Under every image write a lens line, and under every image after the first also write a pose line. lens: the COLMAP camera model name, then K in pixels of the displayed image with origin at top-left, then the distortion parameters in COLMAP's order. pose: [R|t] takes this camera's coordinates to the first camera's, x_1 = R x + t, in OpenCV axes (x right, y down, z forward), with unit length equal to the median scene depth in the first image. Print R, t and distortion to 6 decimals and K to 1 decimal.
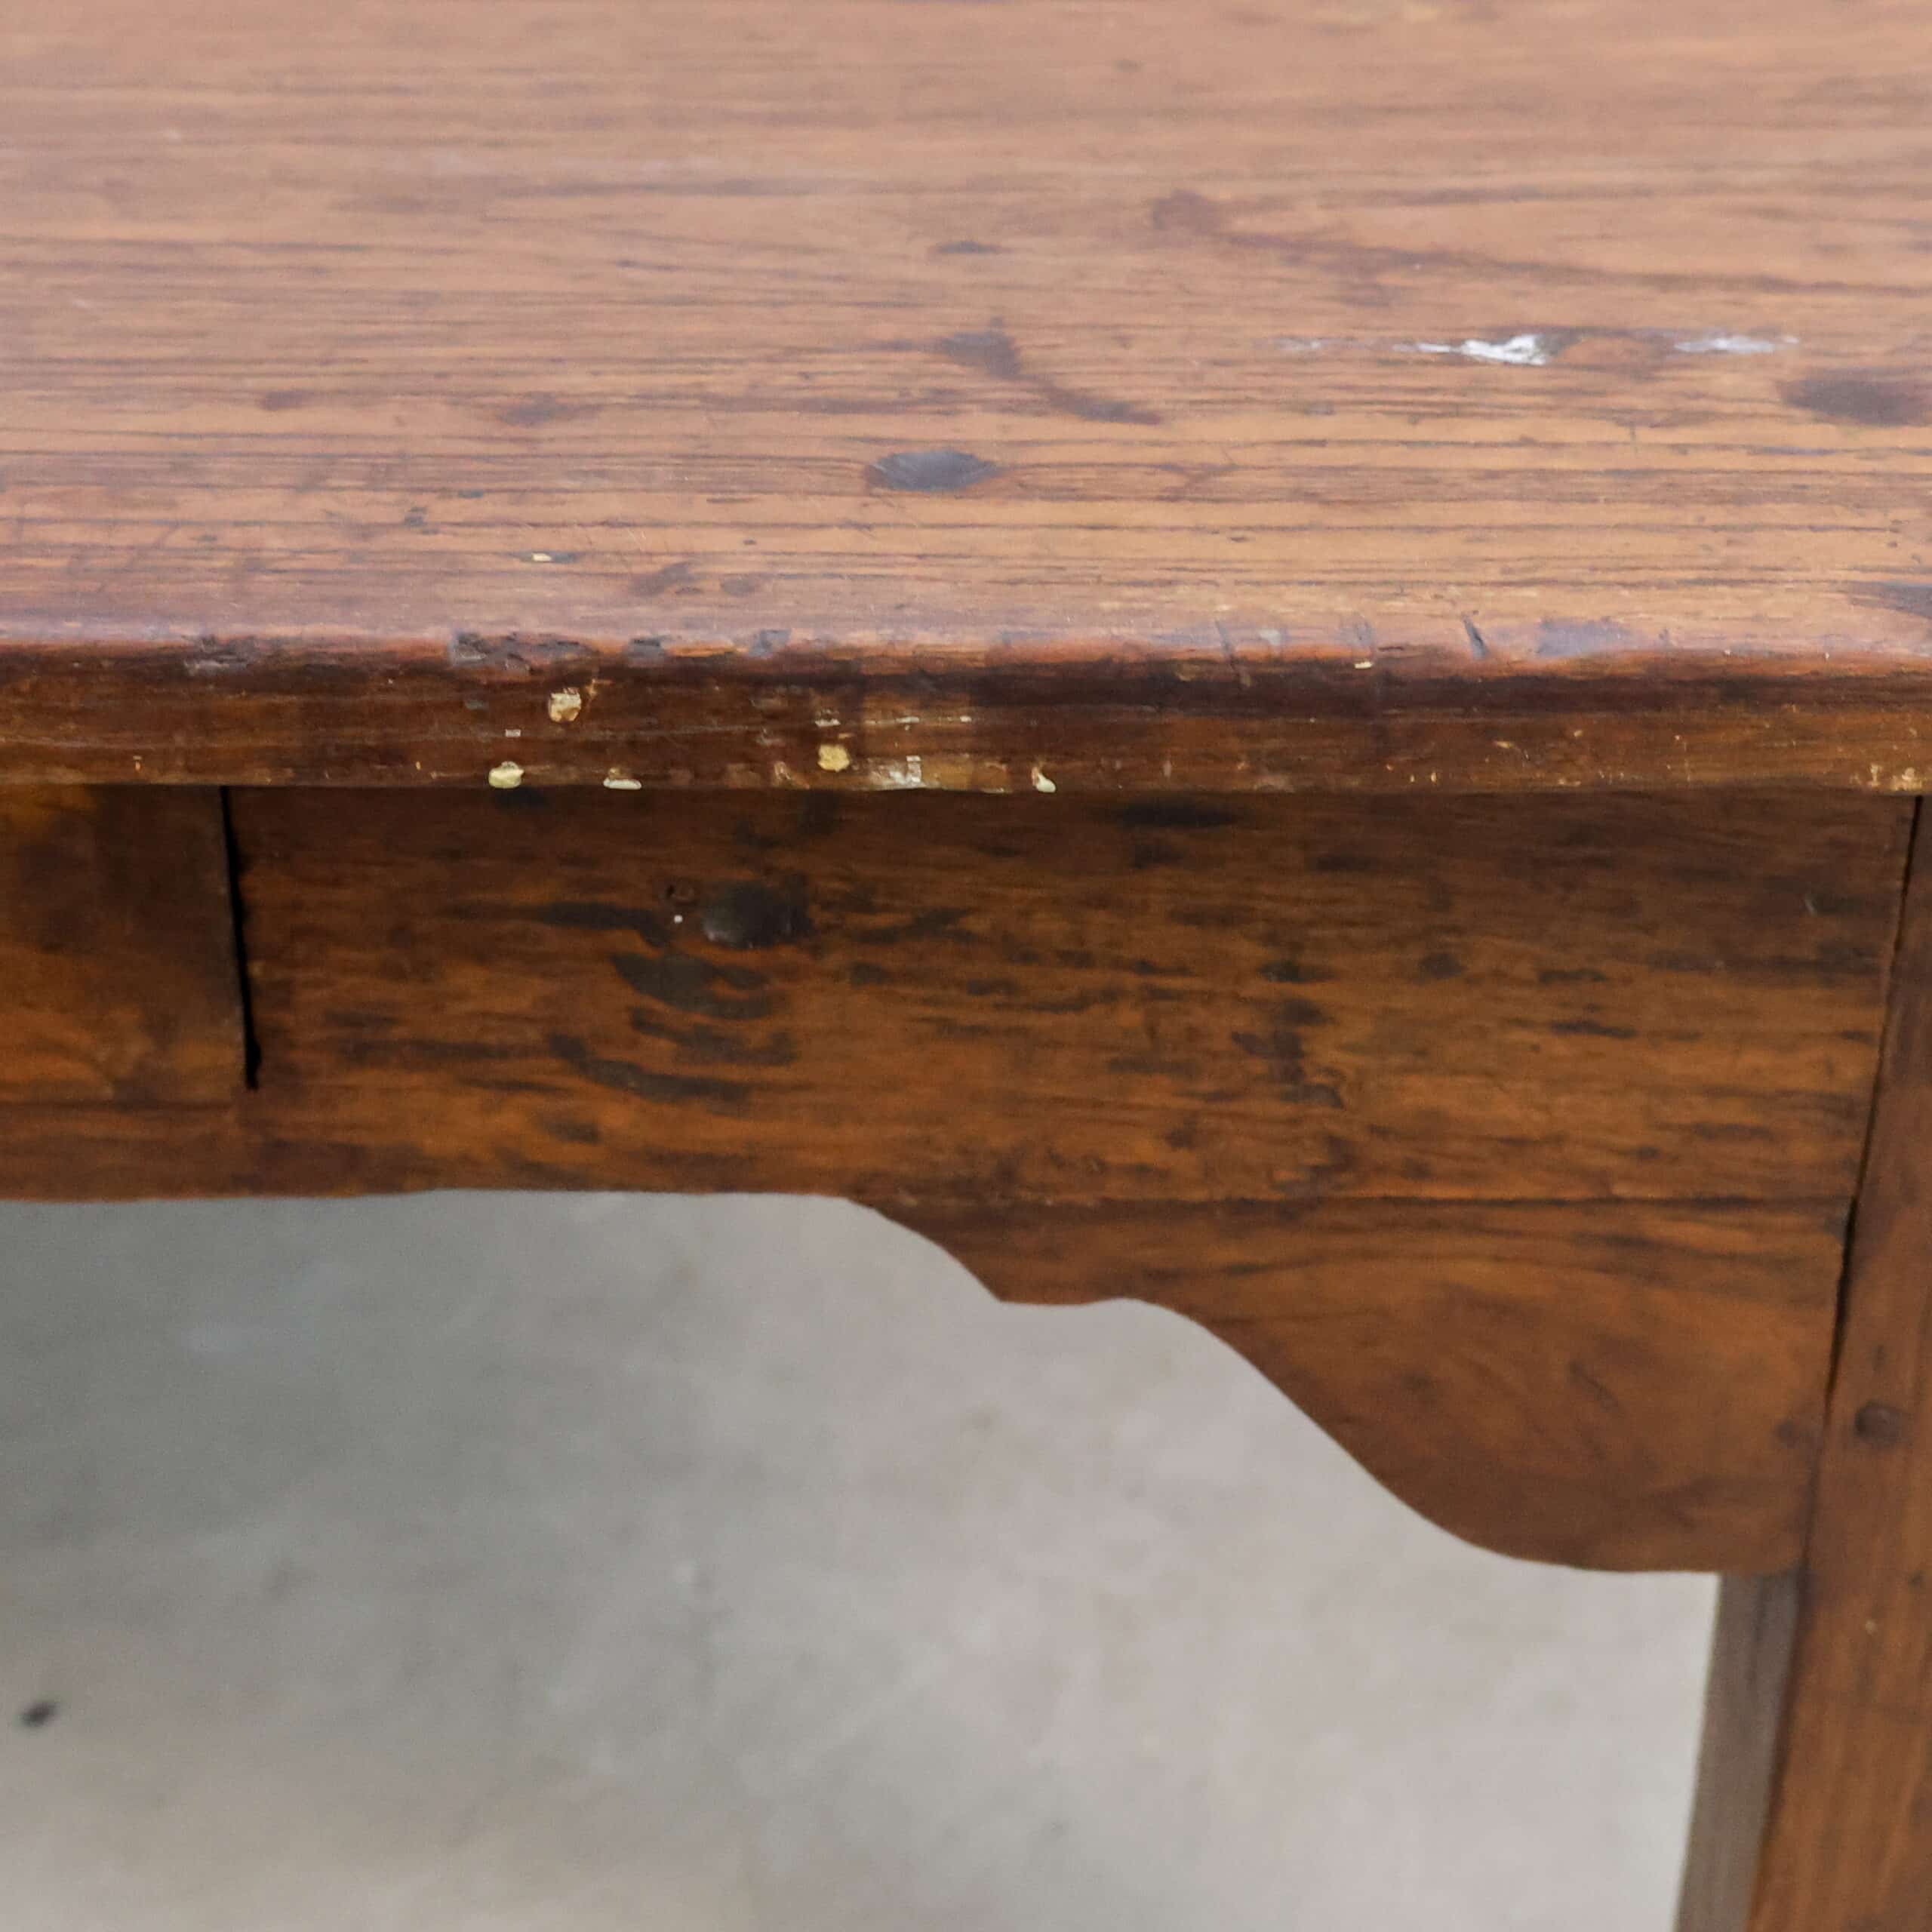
lens RADIAL K [[3968.6, 0, 1005.6], [0, 3968.6, 806.1], [0, 0, 1]] dist [0.019291, 0.002227]
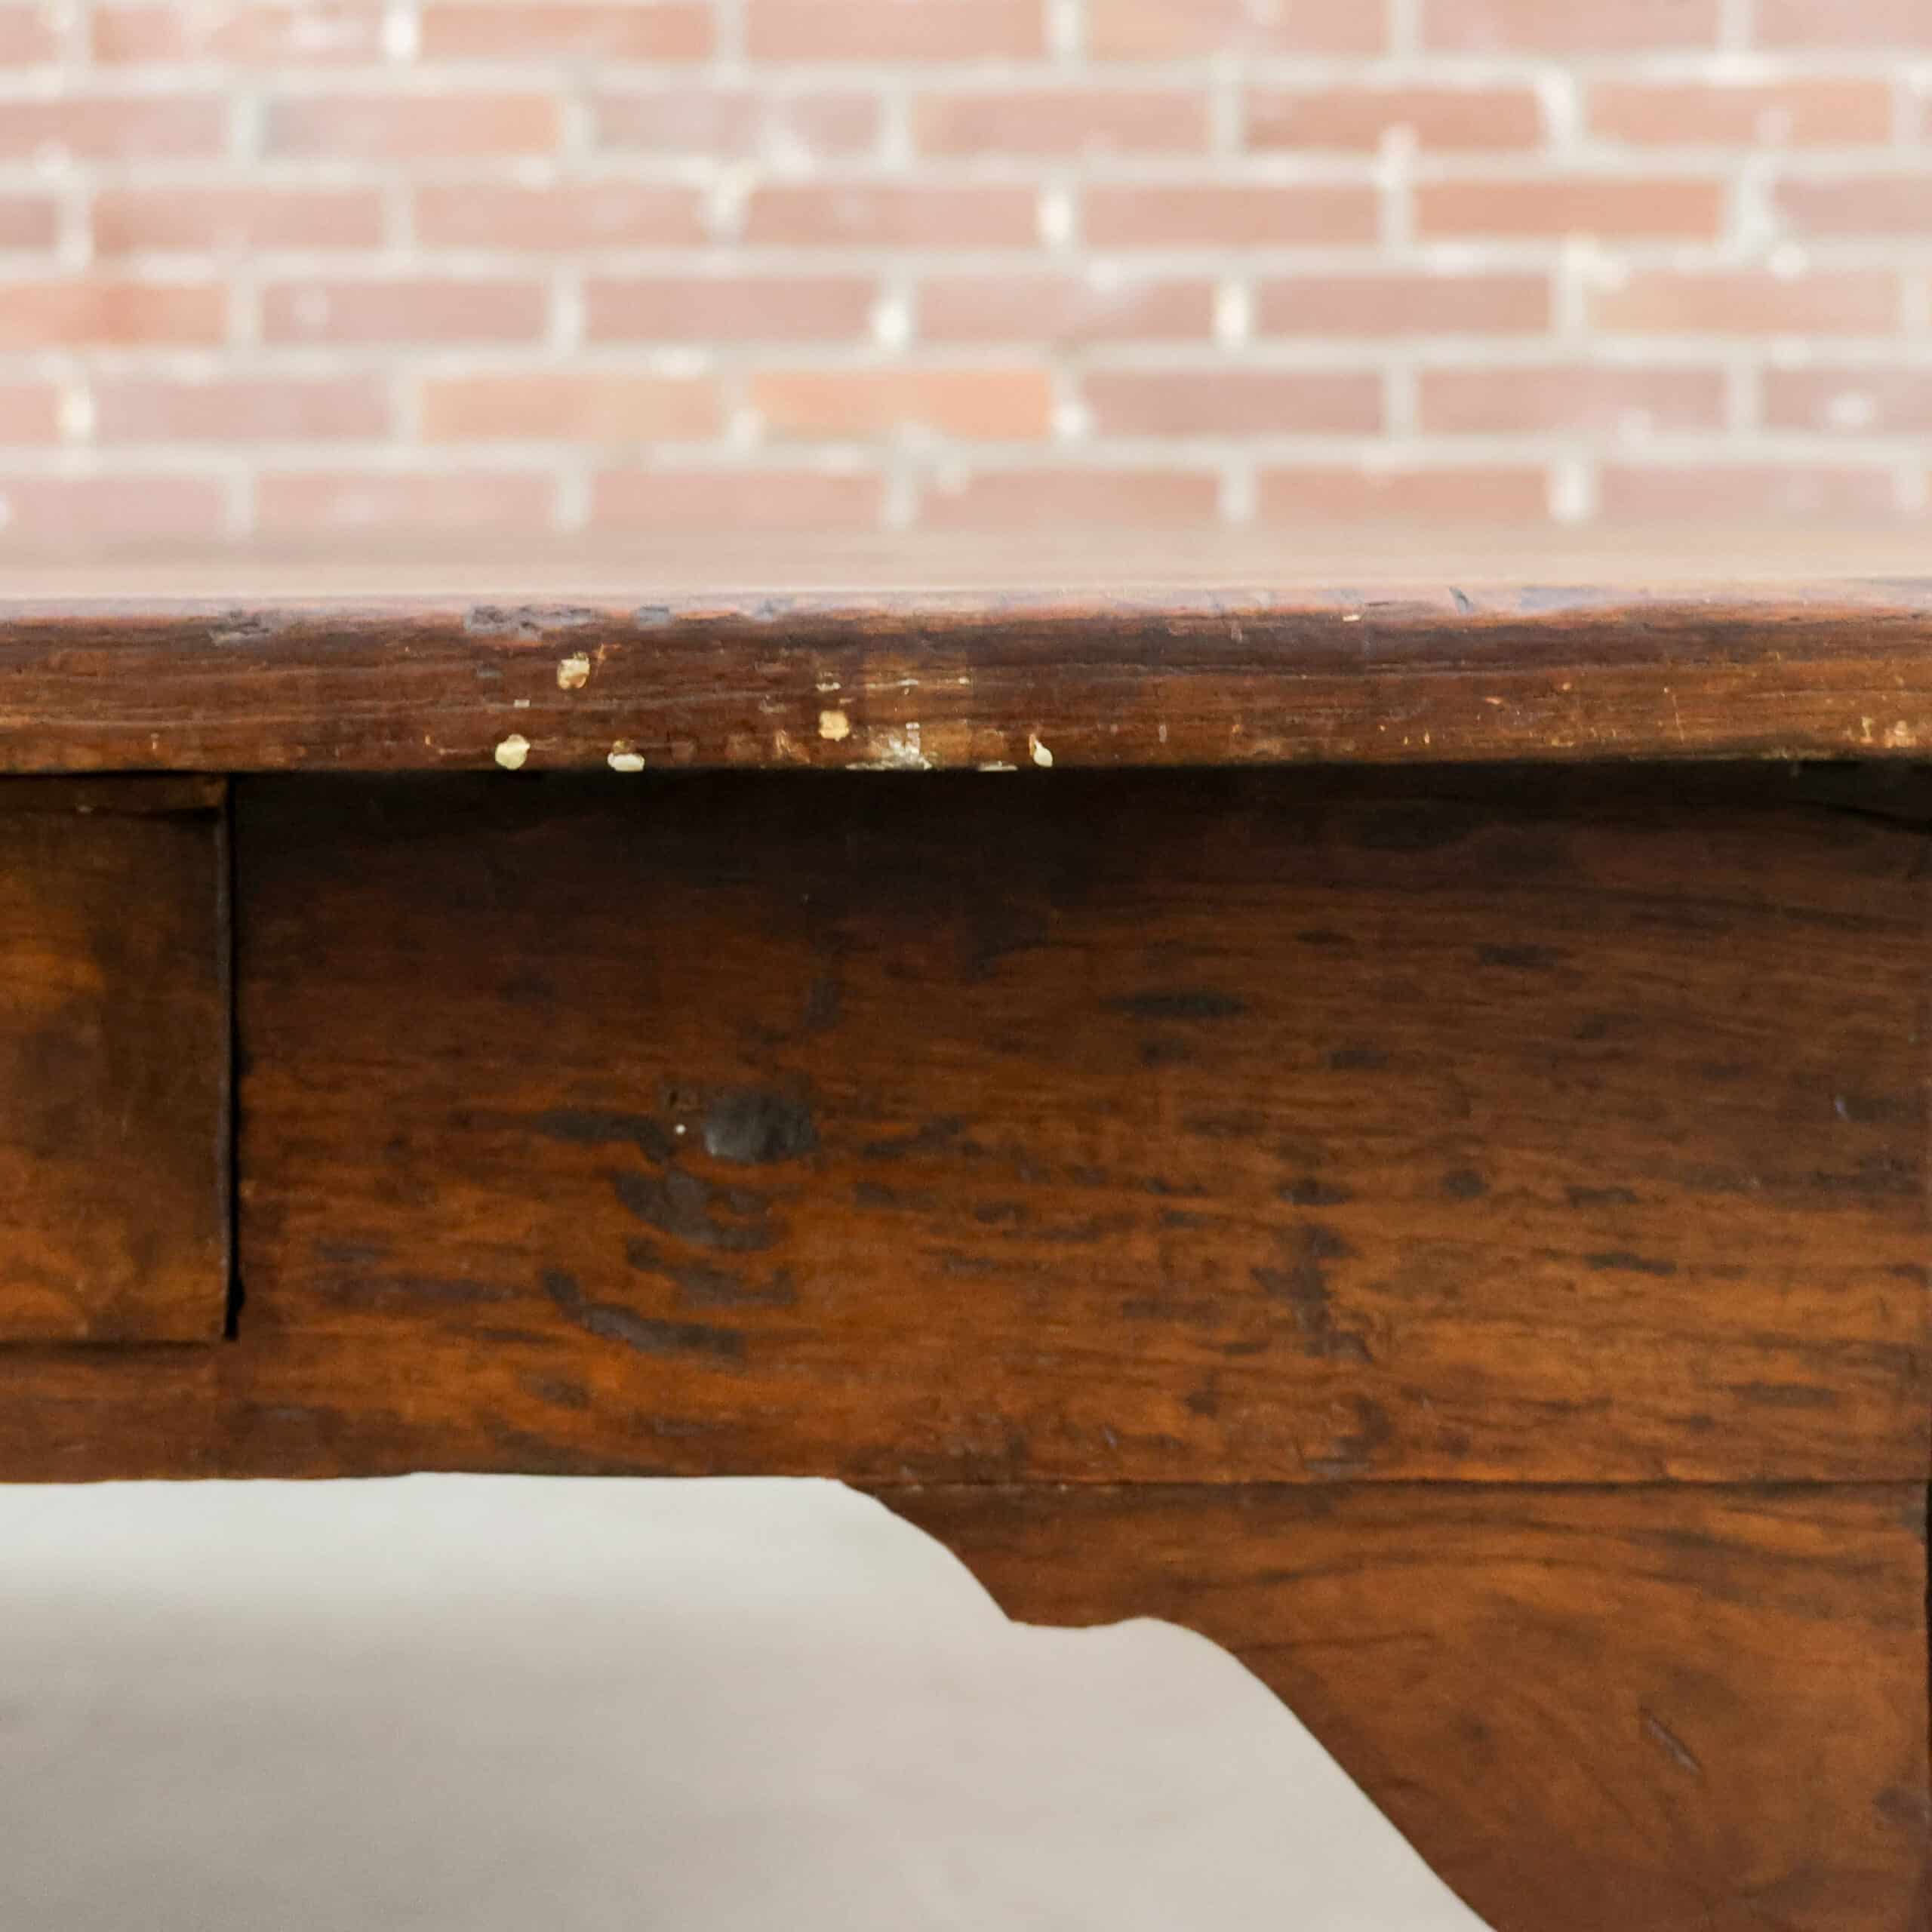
lens RADIAL K [[3917.3, 0, 938.9], [0, 3917.3, 547.5], [0, 0, 1]] dist [0.009682, 0.052469]
pose [[0.999329, -0.006214, -0.036100, 0.017188], [-0.012182, 0.873034, -0.487508, 0.374950], [0.034545, 0.487621, 0.872372, 0.088424]]
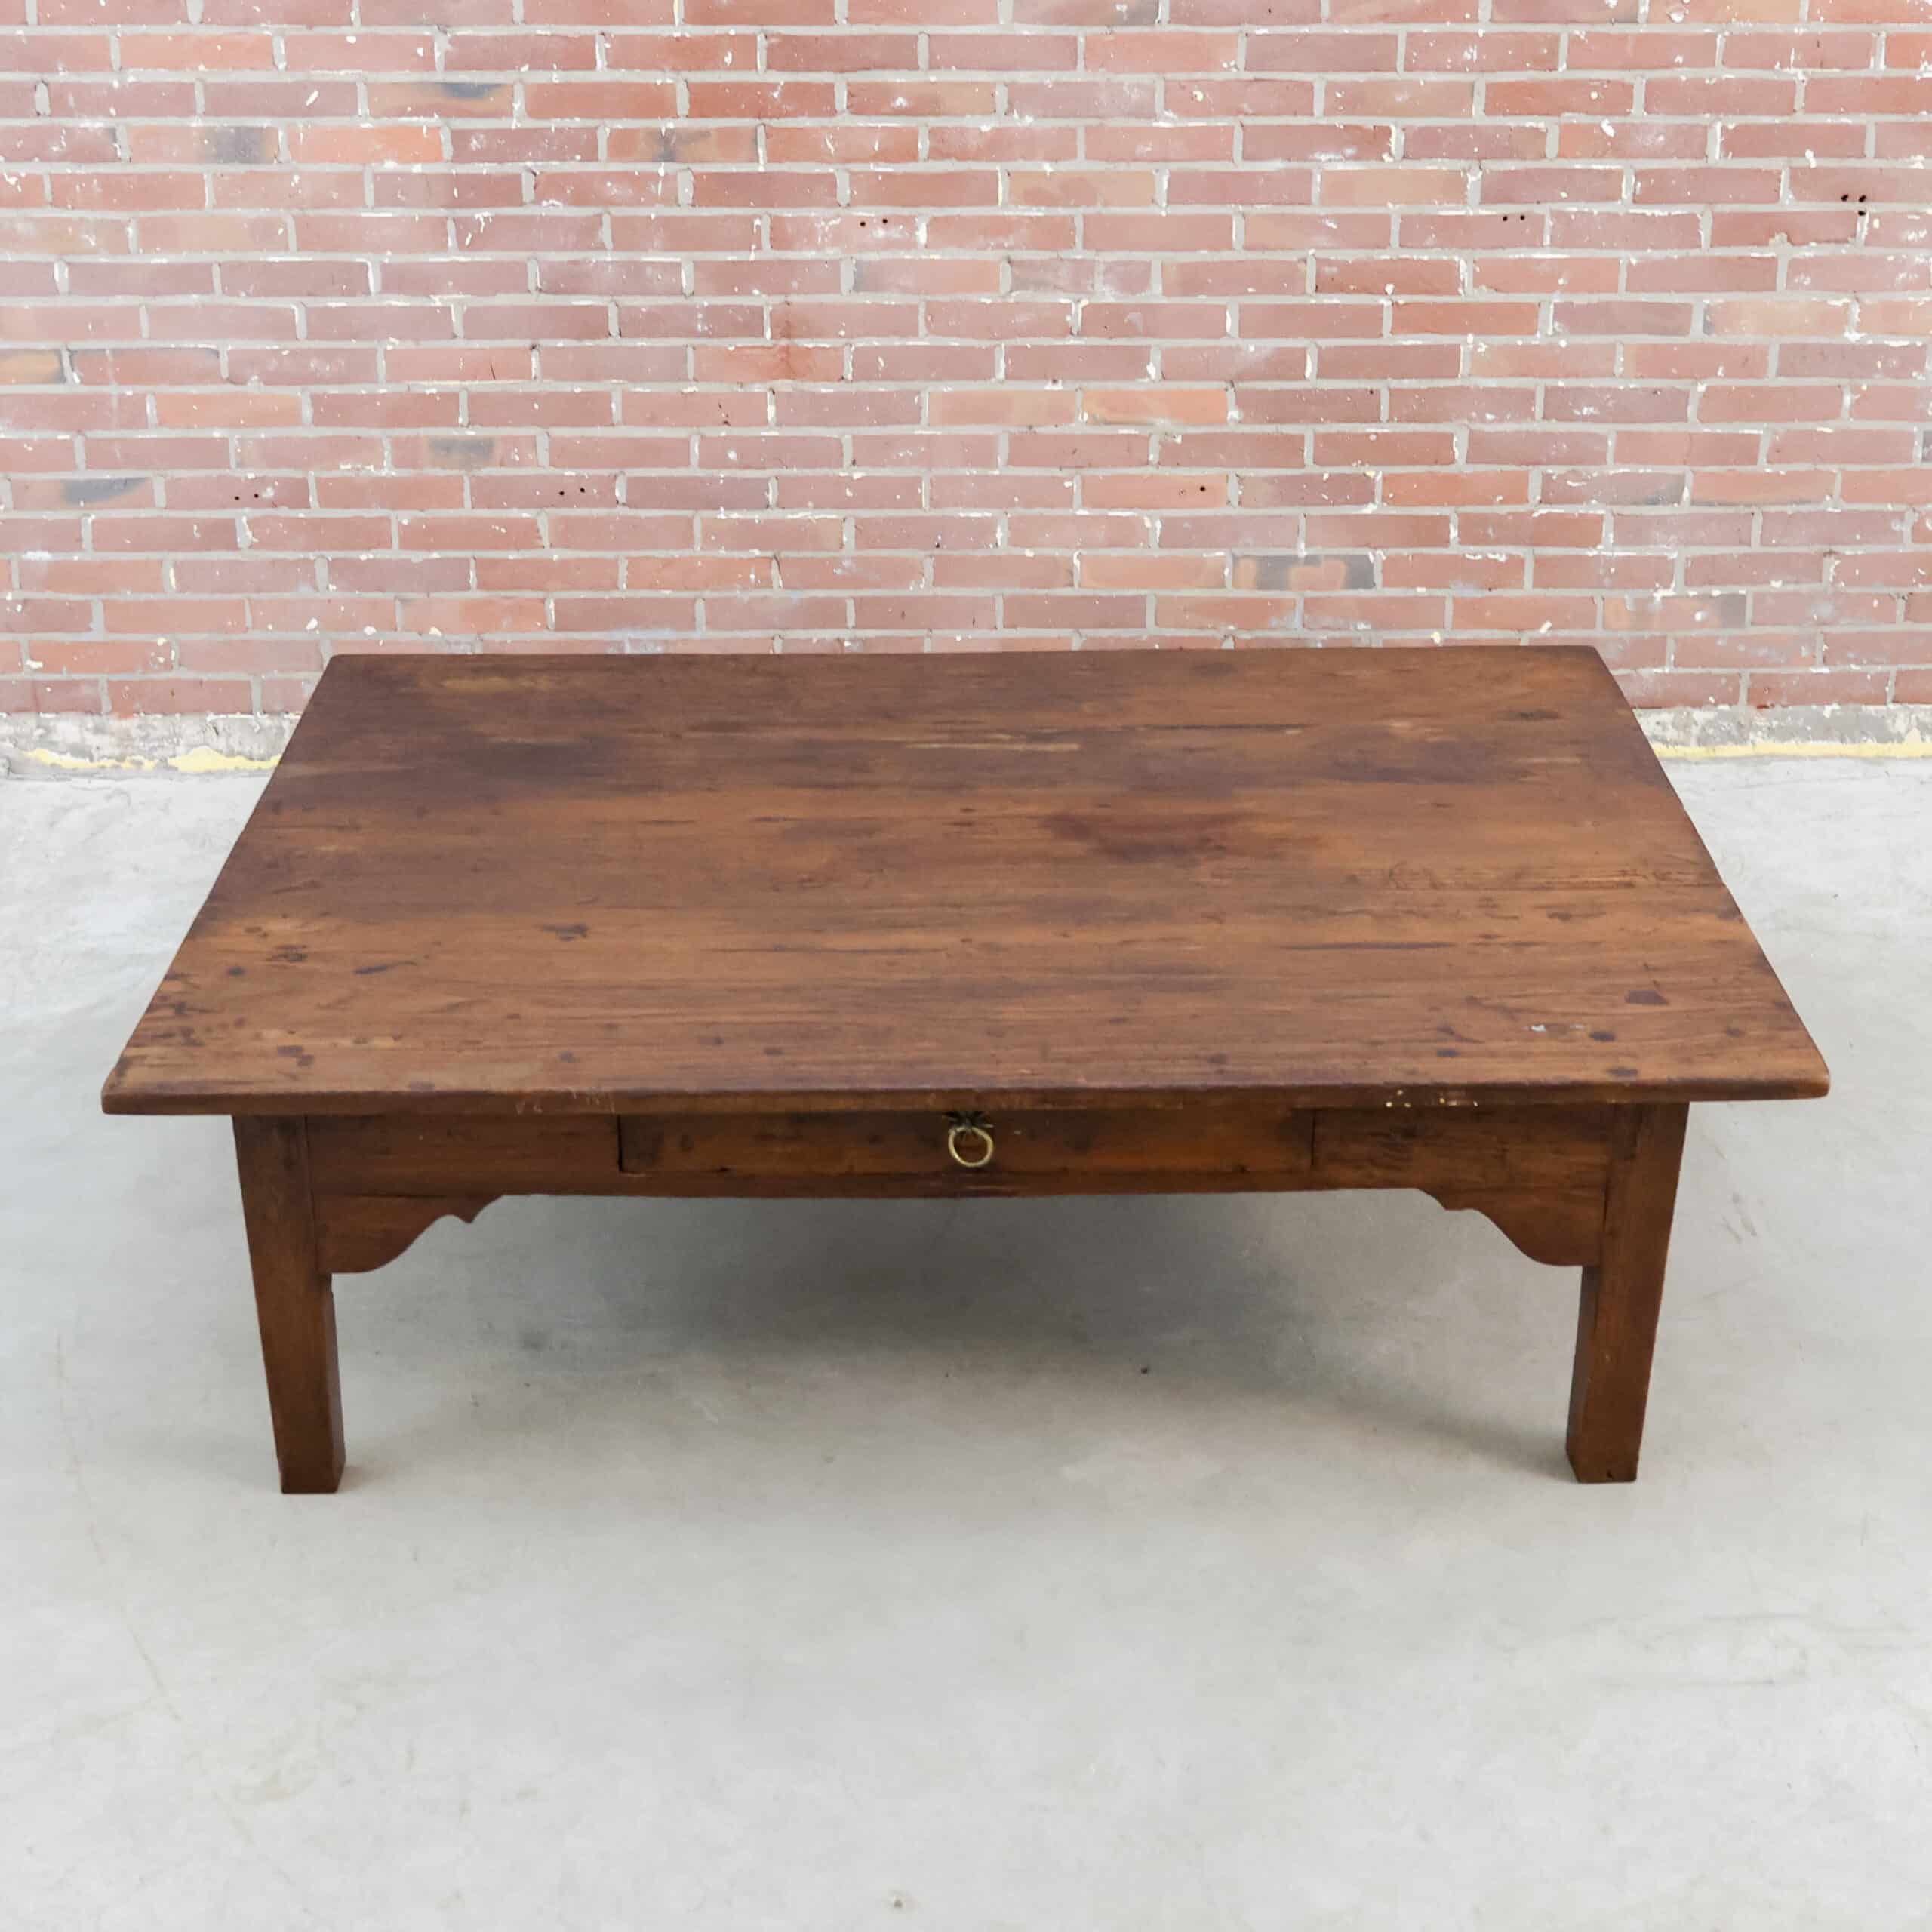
lens RADIAL K [[3383.7, 0, 966.0], [0, 3383.7, 966.0], [0, 0, 1]] dist [0.000689, 0.028840]
pose [[0.999214, -0.021578, 0.033253, -0.827019], [0.024491, 0.995654, -0.089856, 0.203995], [-0.031170, 0.090600, 0.995399, -3.683152]]
